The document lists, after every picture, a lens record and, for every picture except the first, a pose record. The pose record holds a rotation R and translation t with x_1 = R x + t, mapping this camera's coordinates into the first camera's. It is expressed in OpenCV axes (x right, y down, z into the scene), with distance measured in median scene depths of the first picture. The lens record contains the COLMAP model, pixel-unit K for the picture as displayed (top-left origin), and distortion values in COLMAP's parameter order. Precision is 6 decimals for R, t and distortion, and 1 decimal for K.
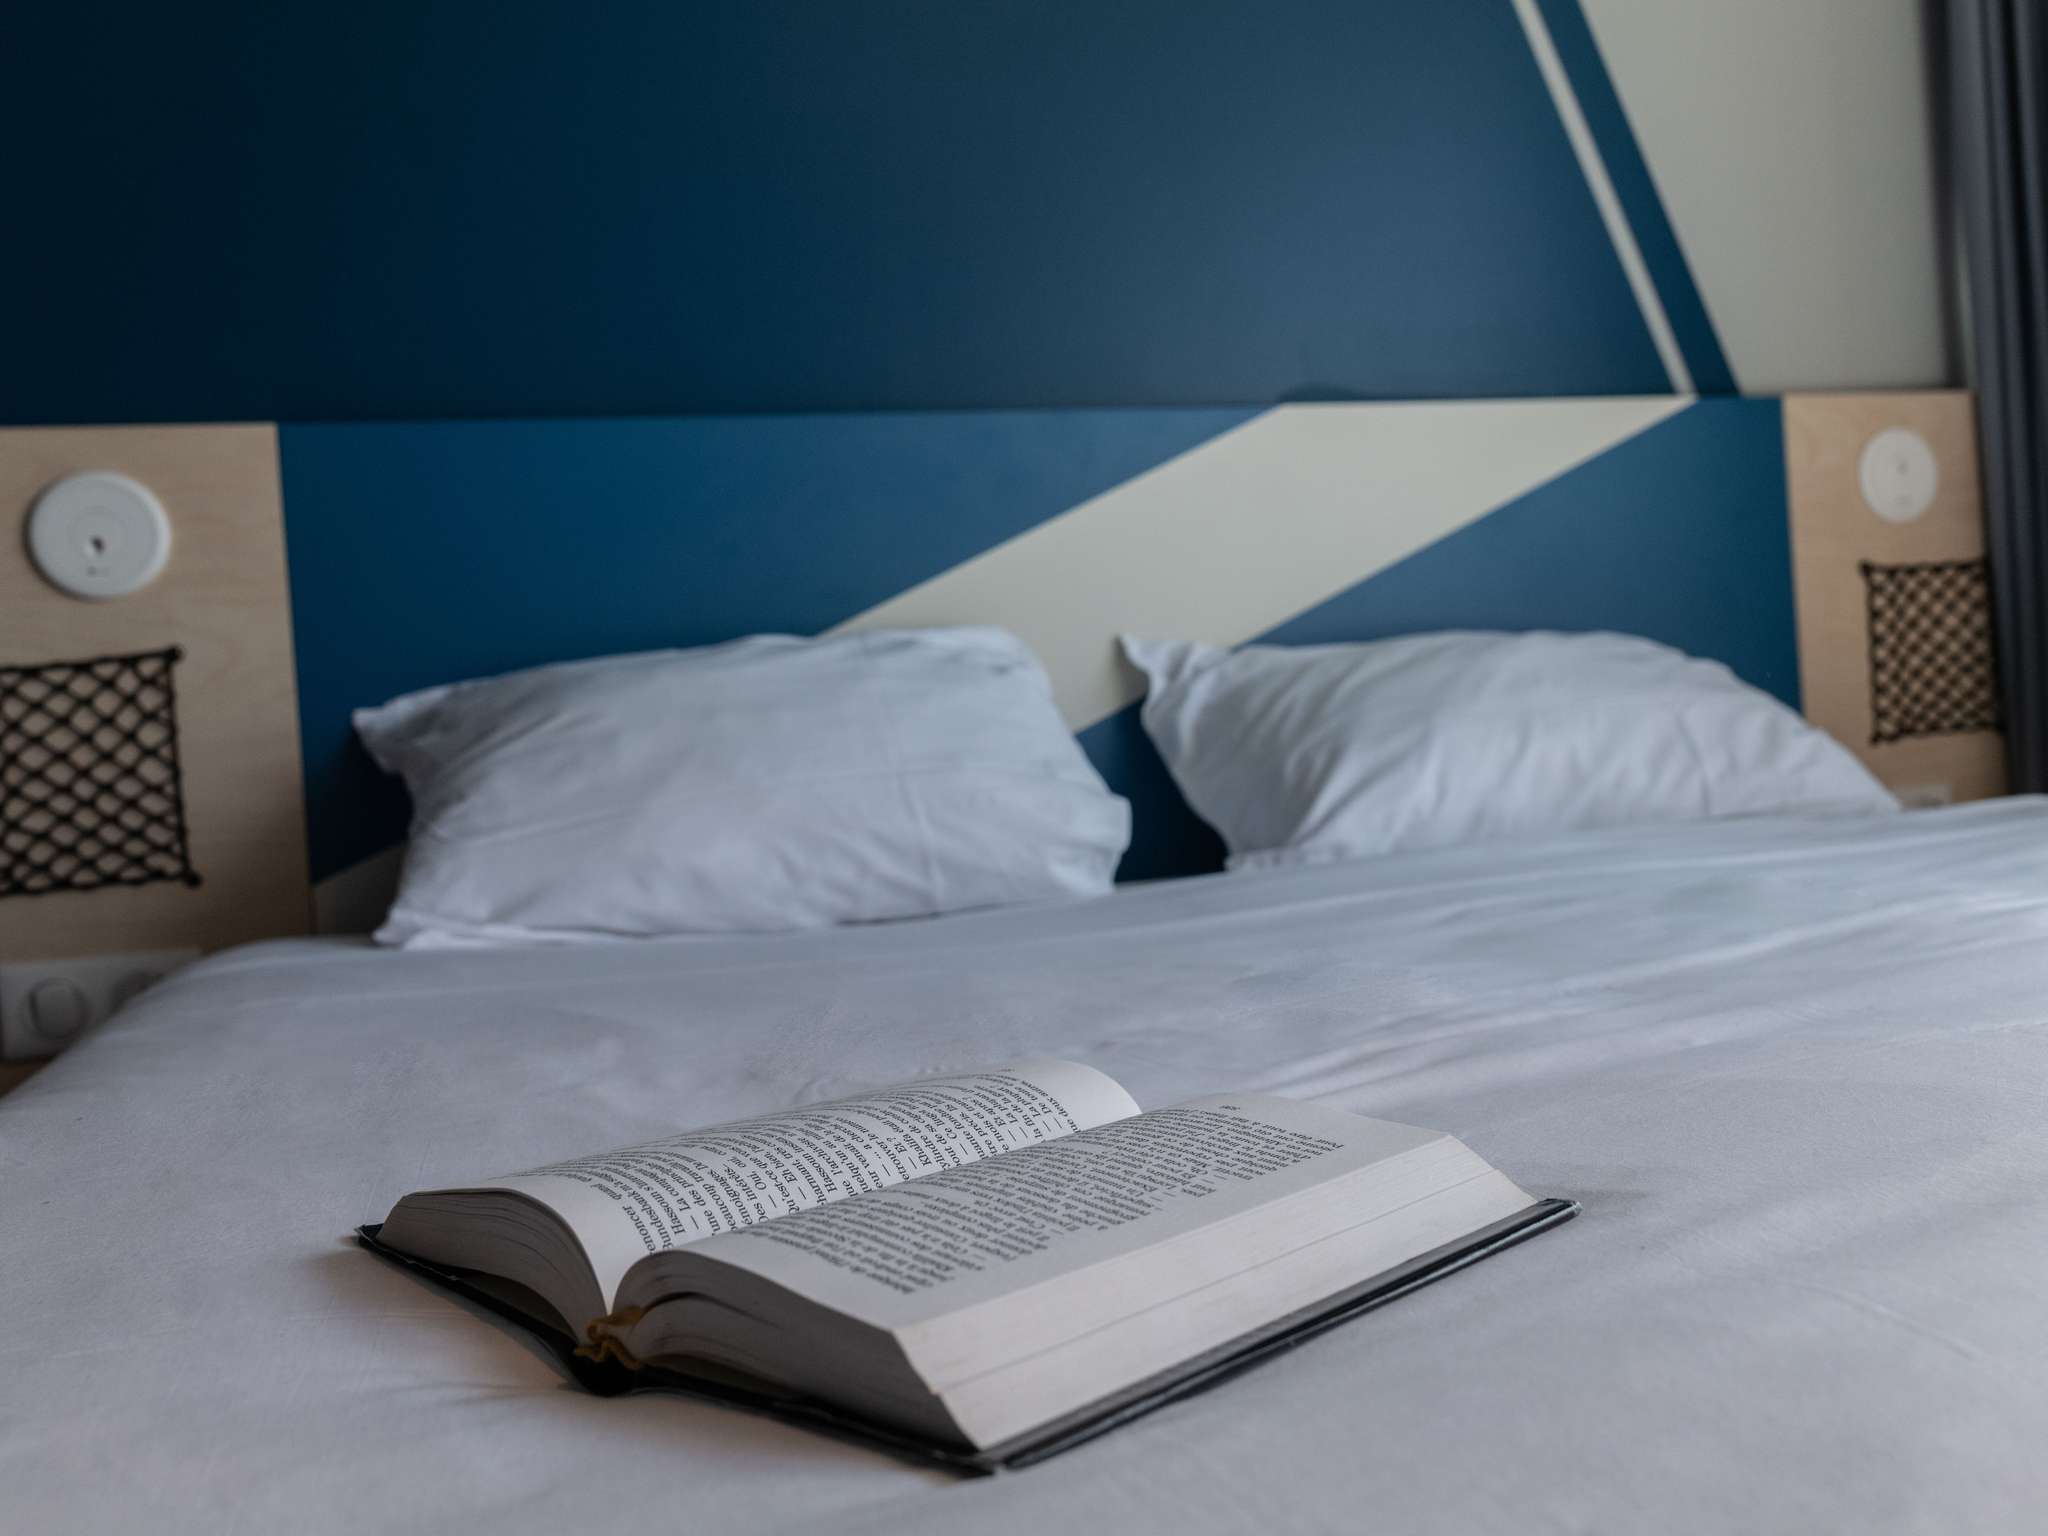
lens RADIAL K [[1678.8, 0, 1024.0], [0, 1678.8, 768.0], [0, 0, 1]] dist [-0.006130, -0.002910]
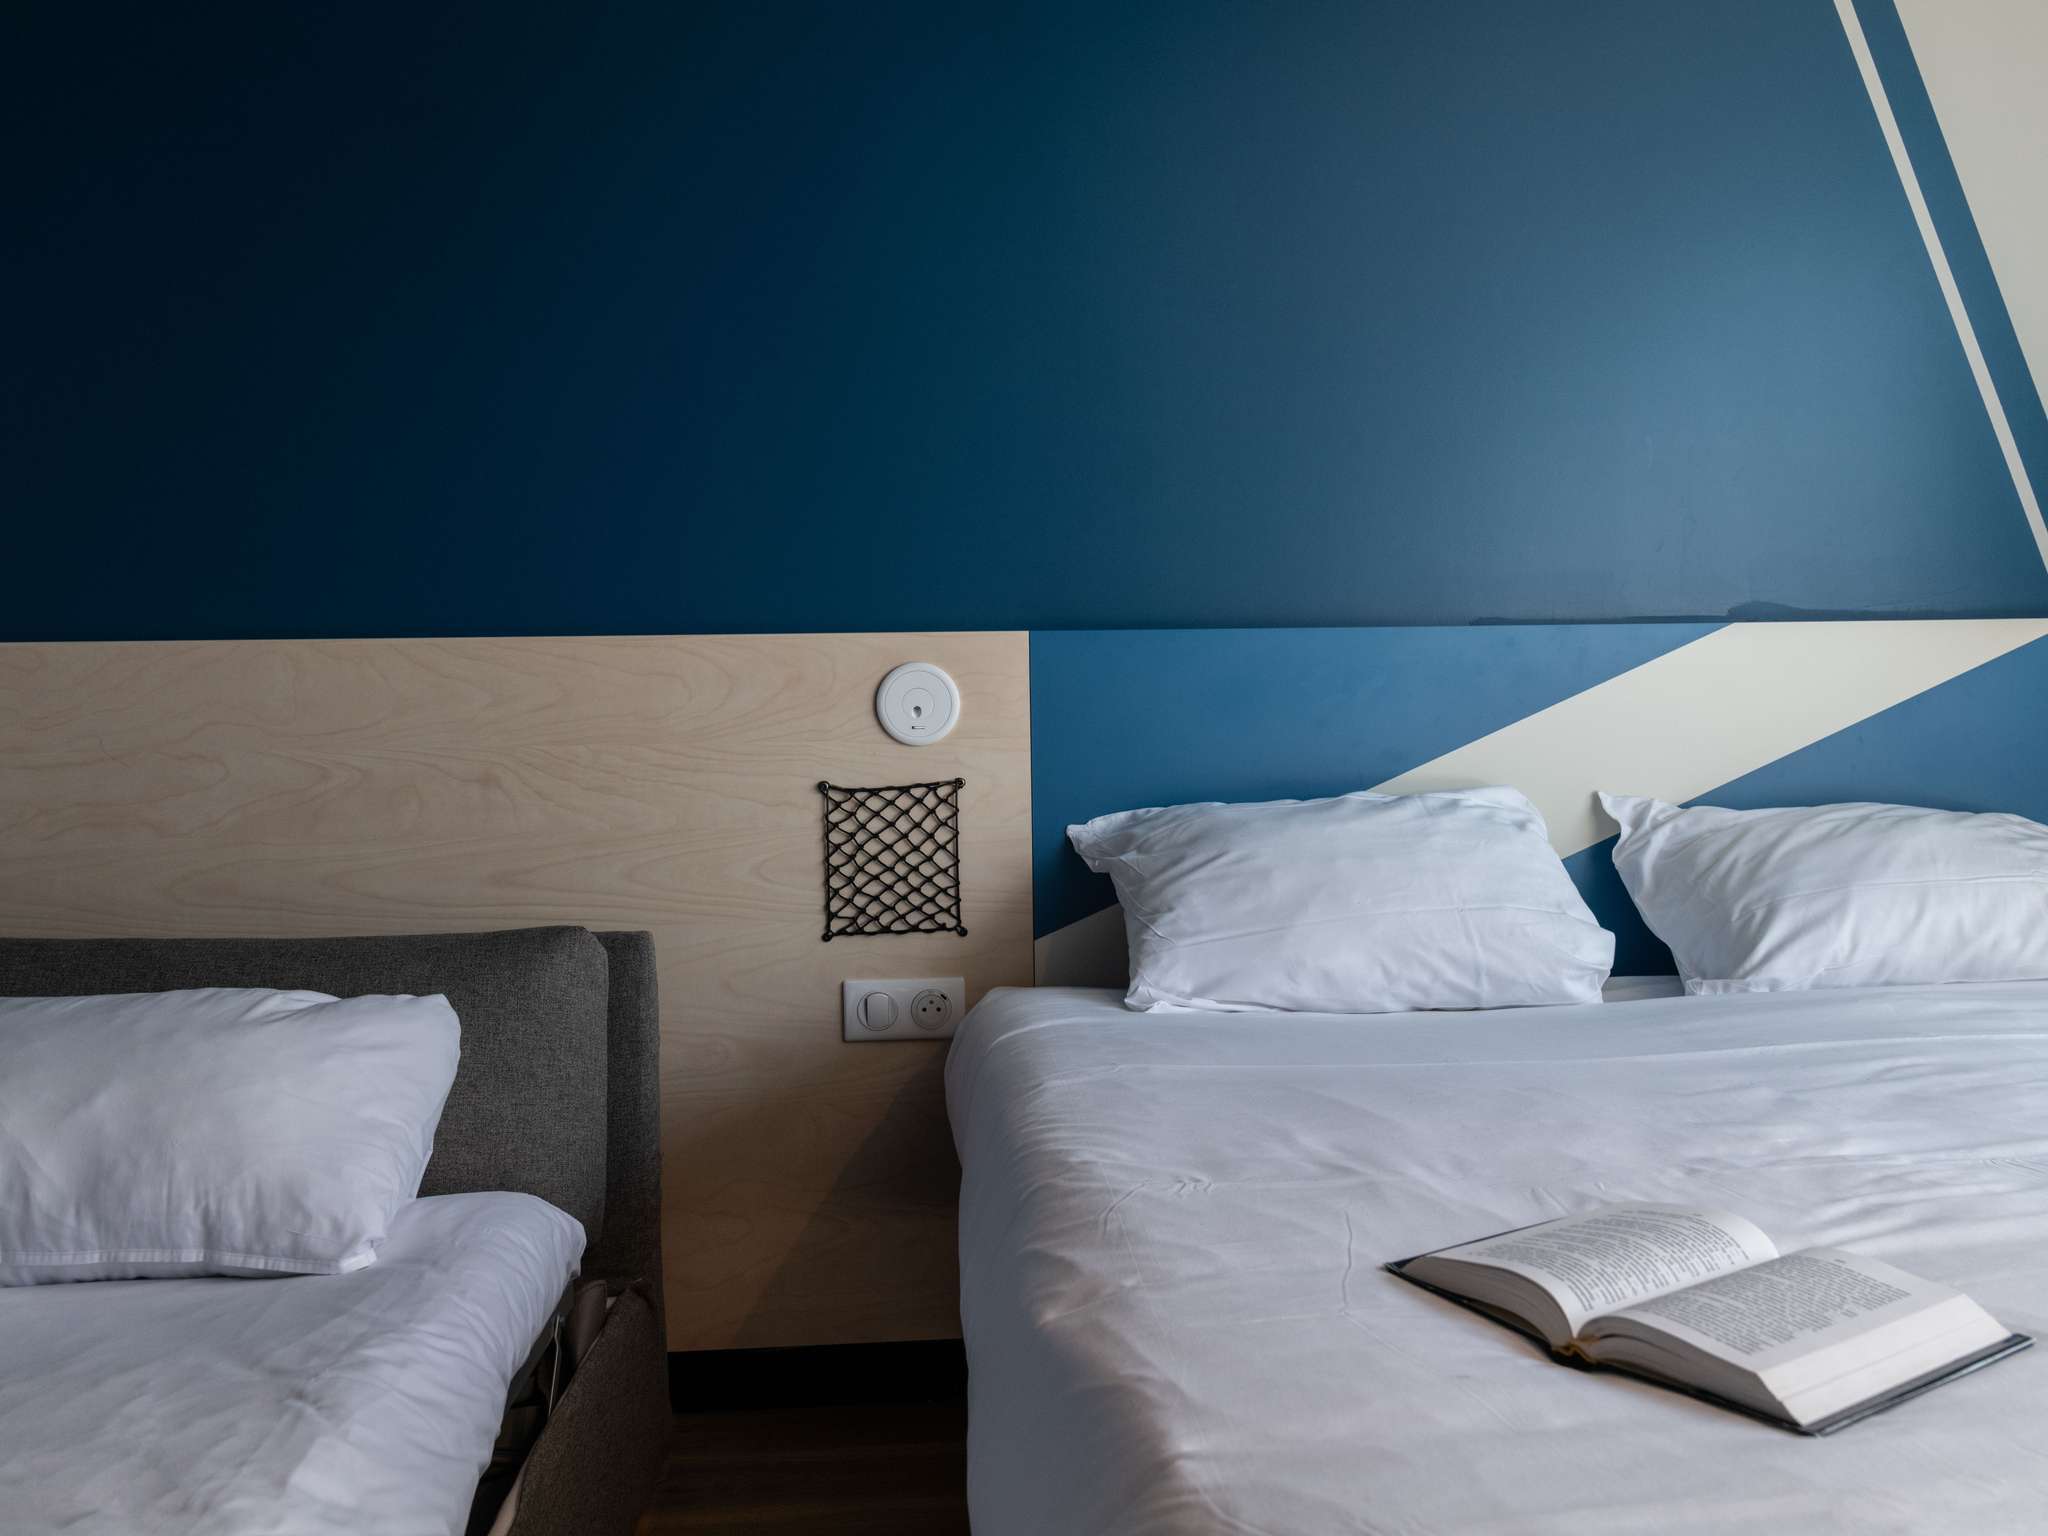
lens RADIAL K [[1511.4, 0, 1024.0], [0, 1511.4, 768.0], [0, 0, 1]] dist [-0.041893, 0.026703]
pose [[0.977586, 0.063713, -0.200665, -0.179274], [-0.056830, 0.997587, 0.039884, -0.141302], [0.202722, -0.027586, 0.978848, -0.329160]]
